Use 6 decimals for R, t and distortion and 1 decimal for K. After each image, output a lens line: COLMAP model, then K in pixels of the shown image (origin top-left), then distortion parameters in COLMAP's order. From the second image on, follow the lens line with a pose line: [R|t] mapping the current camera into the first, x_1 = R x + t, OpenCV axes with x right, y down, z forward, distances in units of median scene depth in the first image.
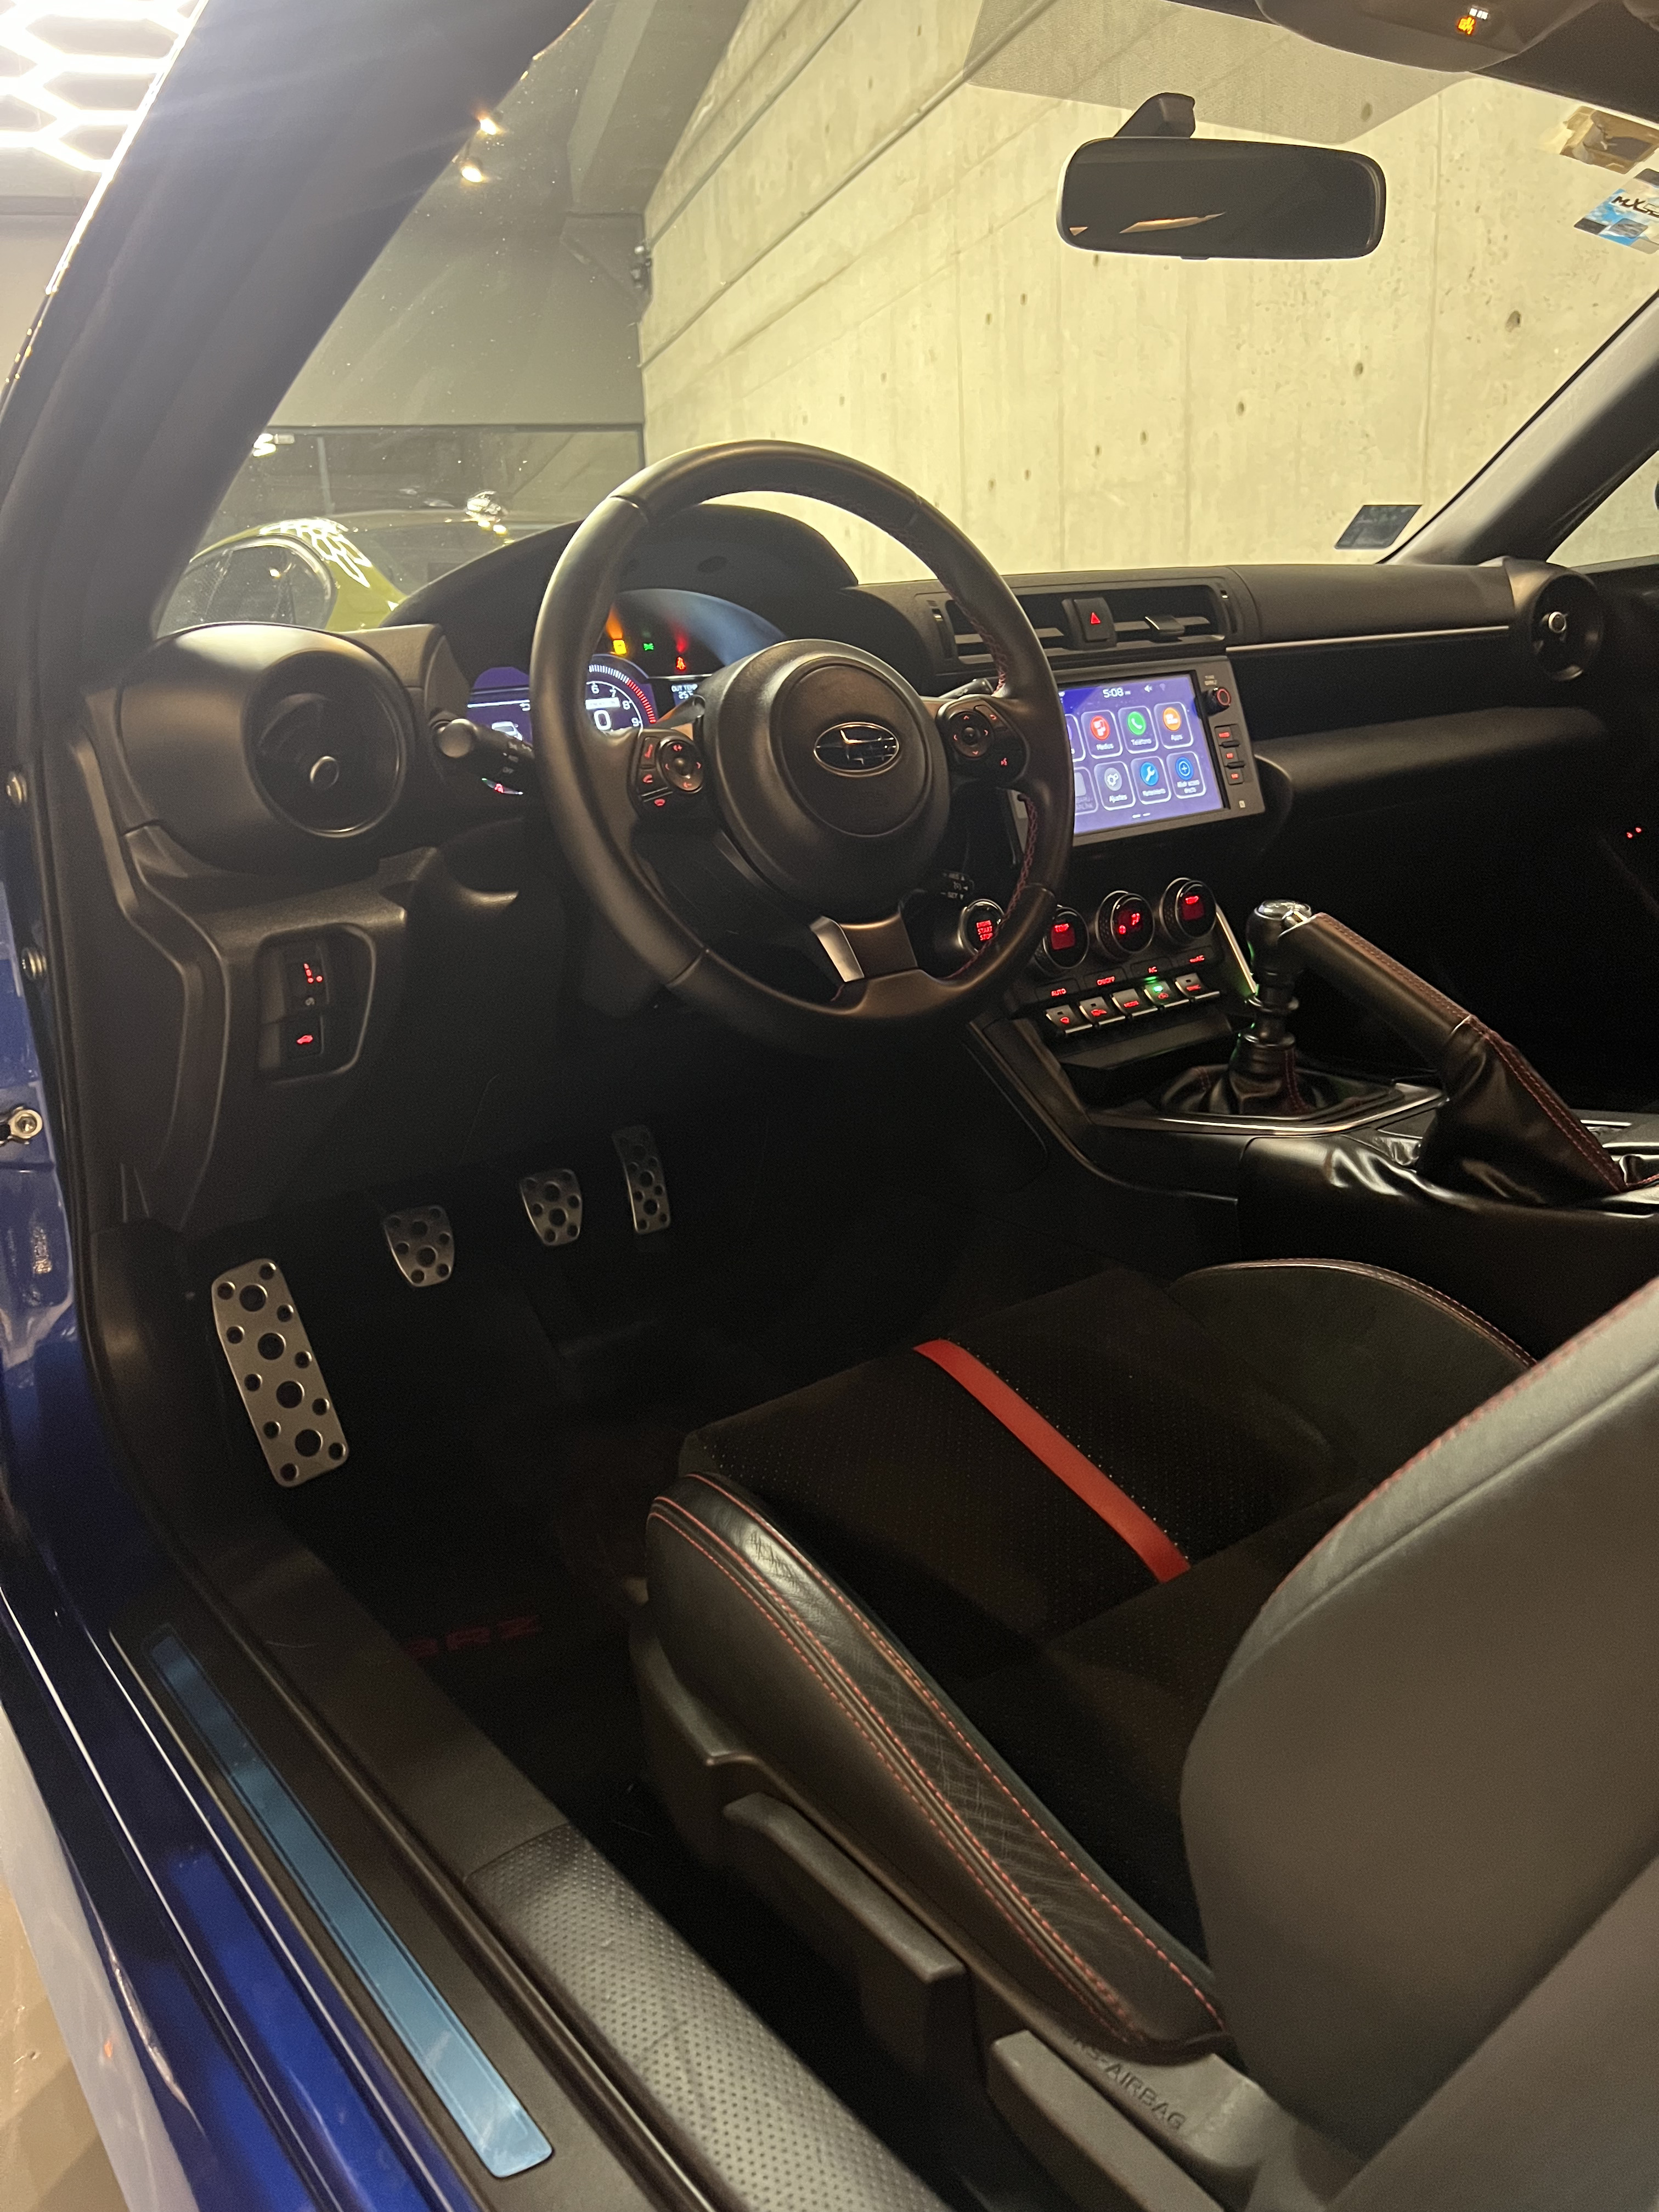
lens RADIAL K [[1721.1, 0, 849.5], [0, 1721.1, 1106.0], [0, 0, 1]] dist [0.030377, -0.012479]
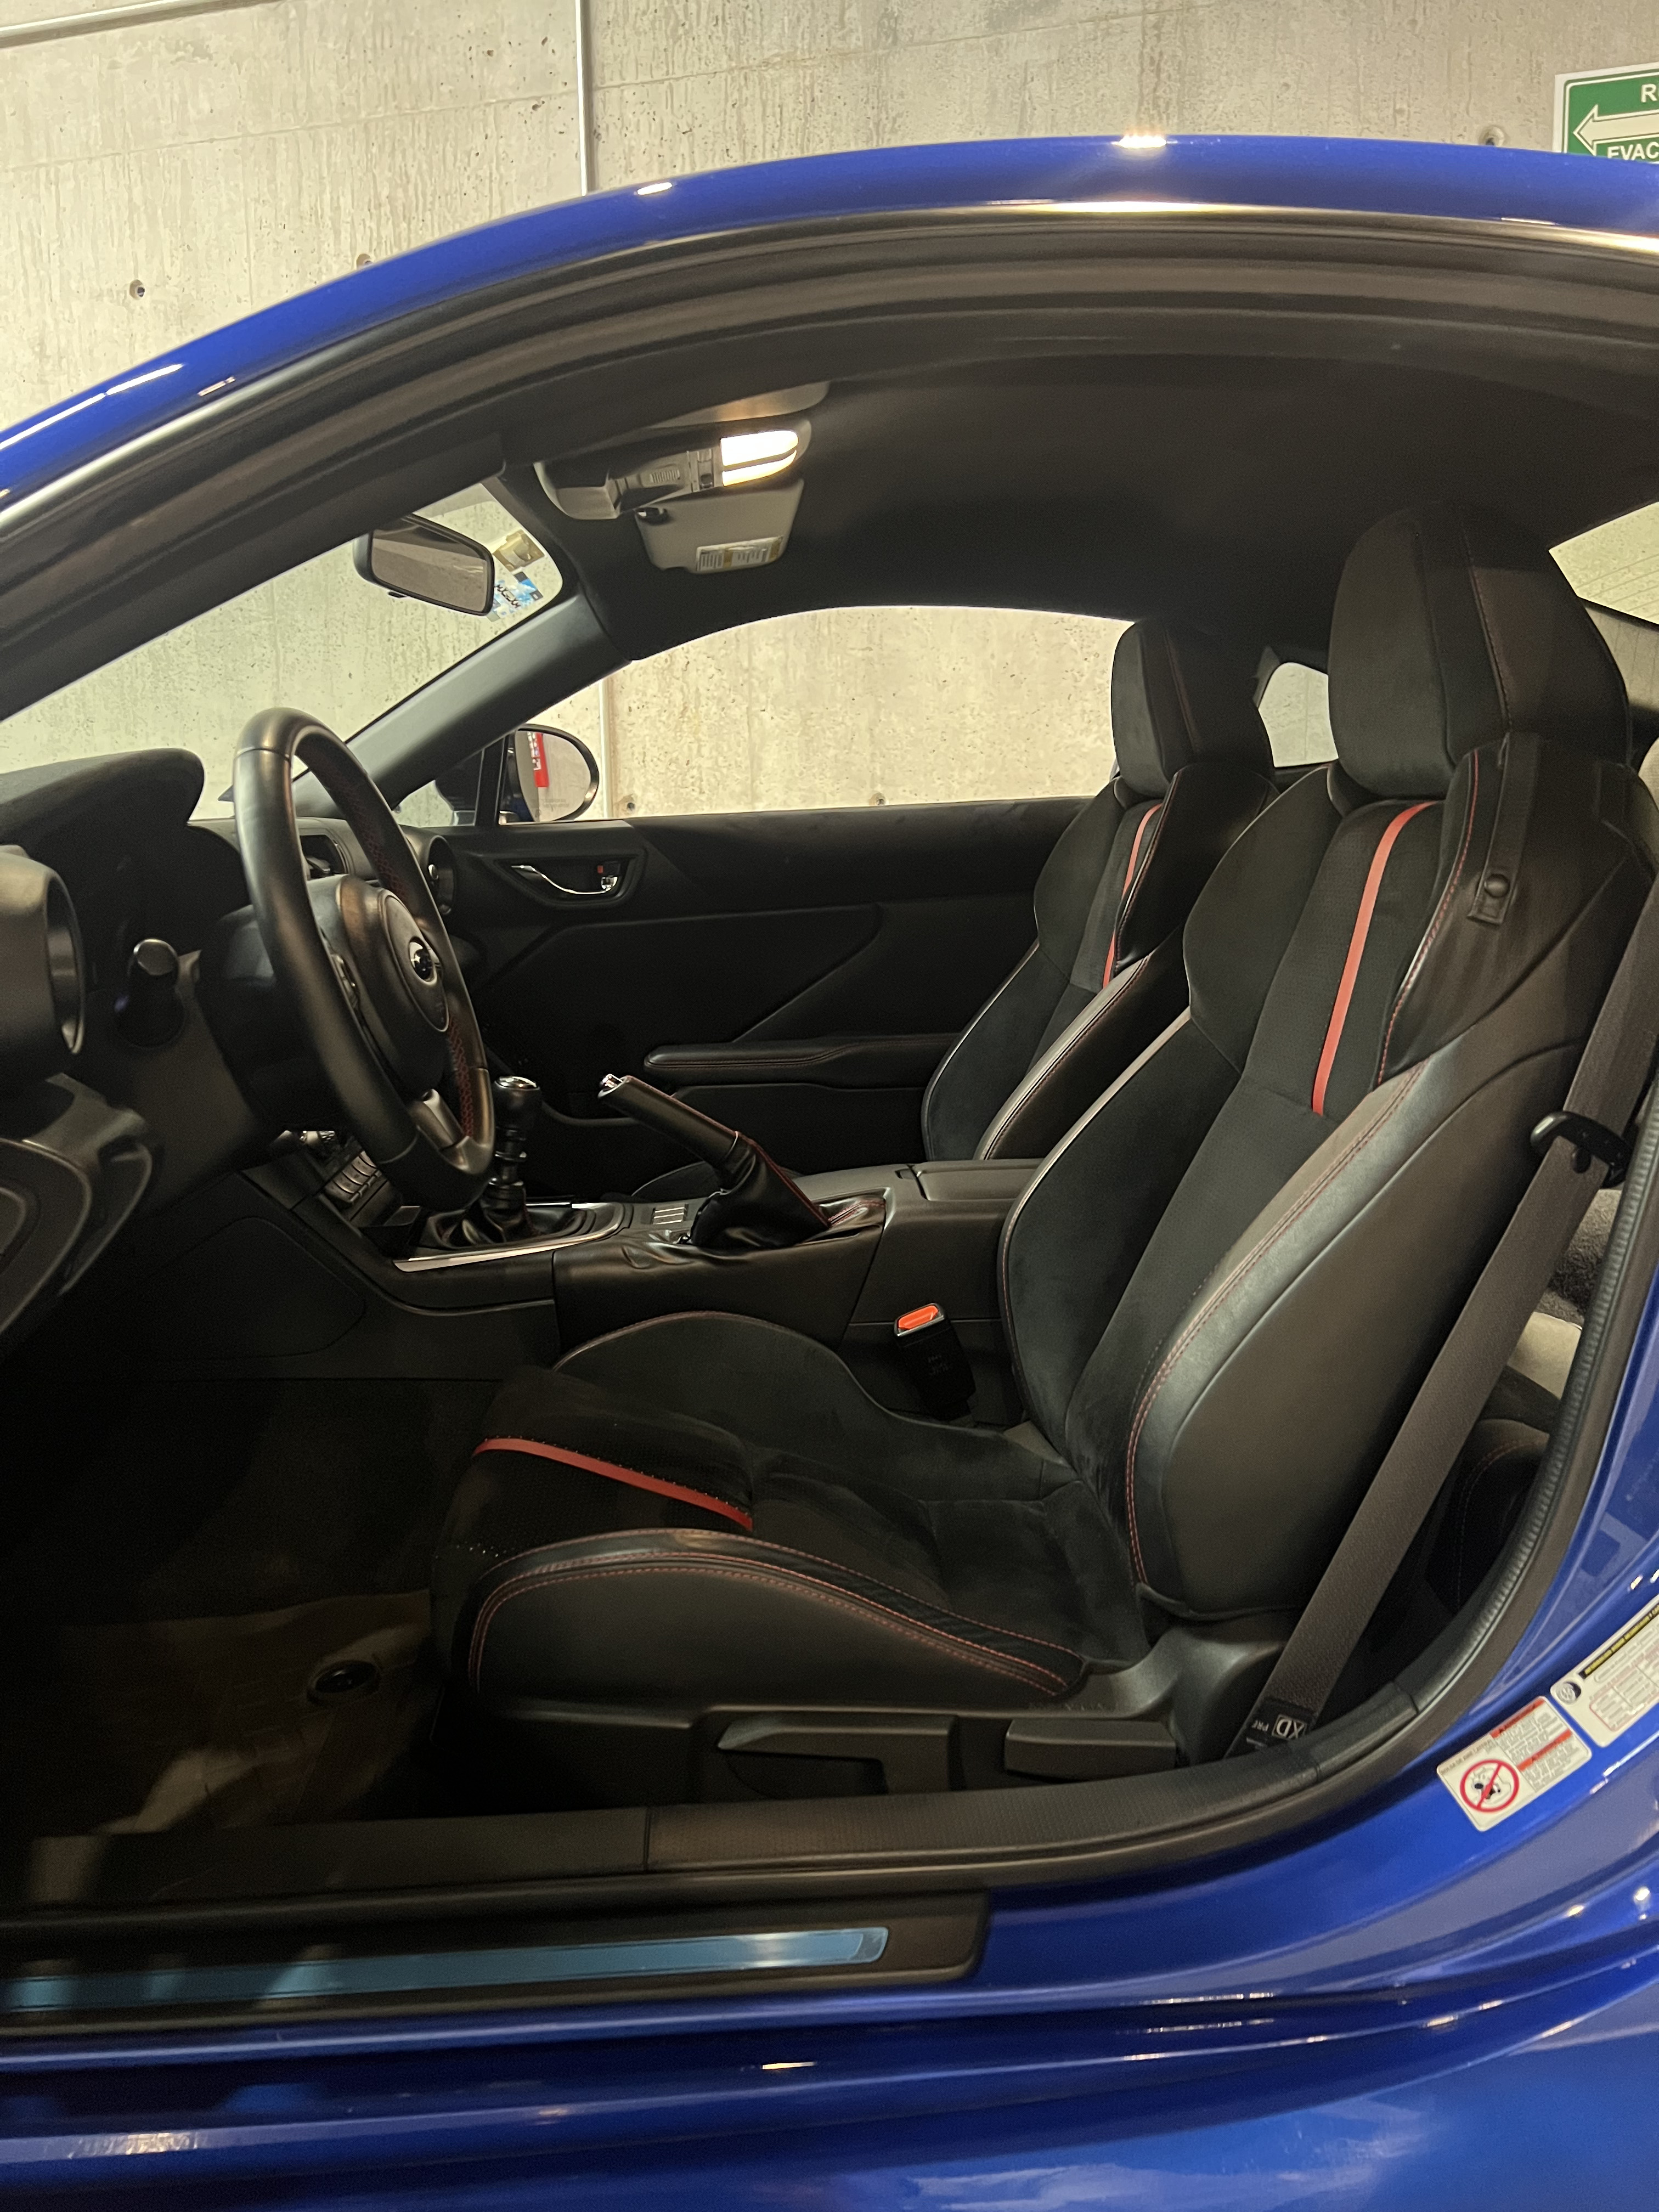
lens RADIAL K [[1721.1, 0, 849.5], [0, 1721.1, 1106.0], [0, 0, 1]] dist [0.030377, -0.012479]
pose [[0.537300, -0.092782, 0.838272, -0.144429], [0.198734, 0.979871, -0.018927, -0.004229], [-0.819642, 0.176763, 0.544923, 0.013034]]
